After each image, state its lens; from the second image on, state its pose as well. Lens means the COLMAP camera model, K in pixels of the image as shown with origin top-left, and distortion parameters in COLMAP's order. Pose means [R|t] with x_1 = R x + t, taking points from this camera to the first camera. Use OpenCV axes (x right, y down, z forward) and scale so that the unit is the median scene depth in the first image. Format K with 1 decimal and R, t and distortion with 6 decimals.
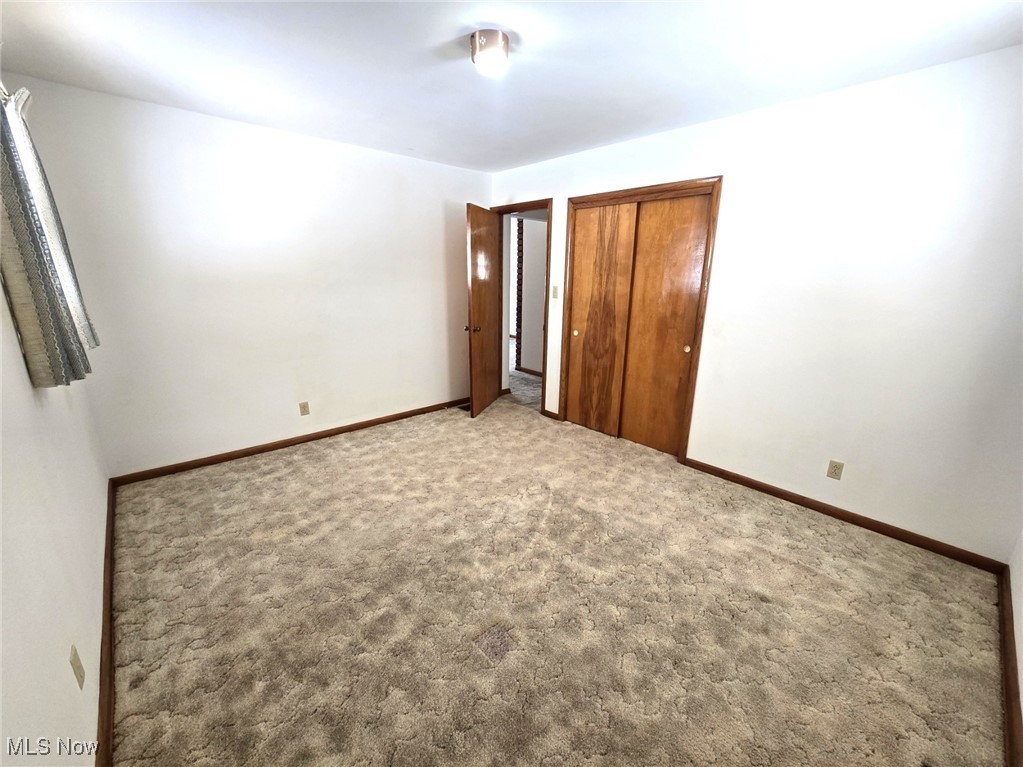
lens RADIAL K [[418.8, 0, 515.3], [0, 418.8, 386.0], [0, 0, 1]] dist [-0.000829, -0.000261]
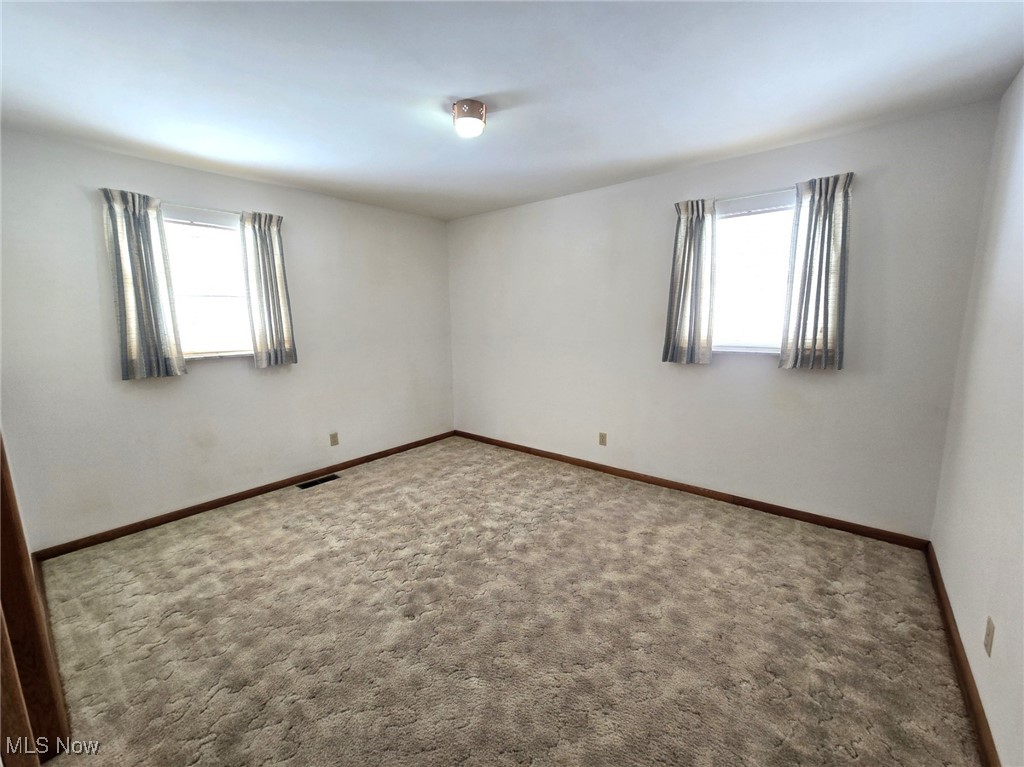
lens RADIAL K [[420.7, 0, 518.3], [0, 420.7, 387.0], [0, 0, 1]] dist [-0.001343, -0.000299]
pose [[-0.988767, 0.023088, -0.147674, -0.002297], [-0.041742, 0.906032, 0.421145, -0.442492], [0.143521, 0.422578, -0.894891, 1.681479]]
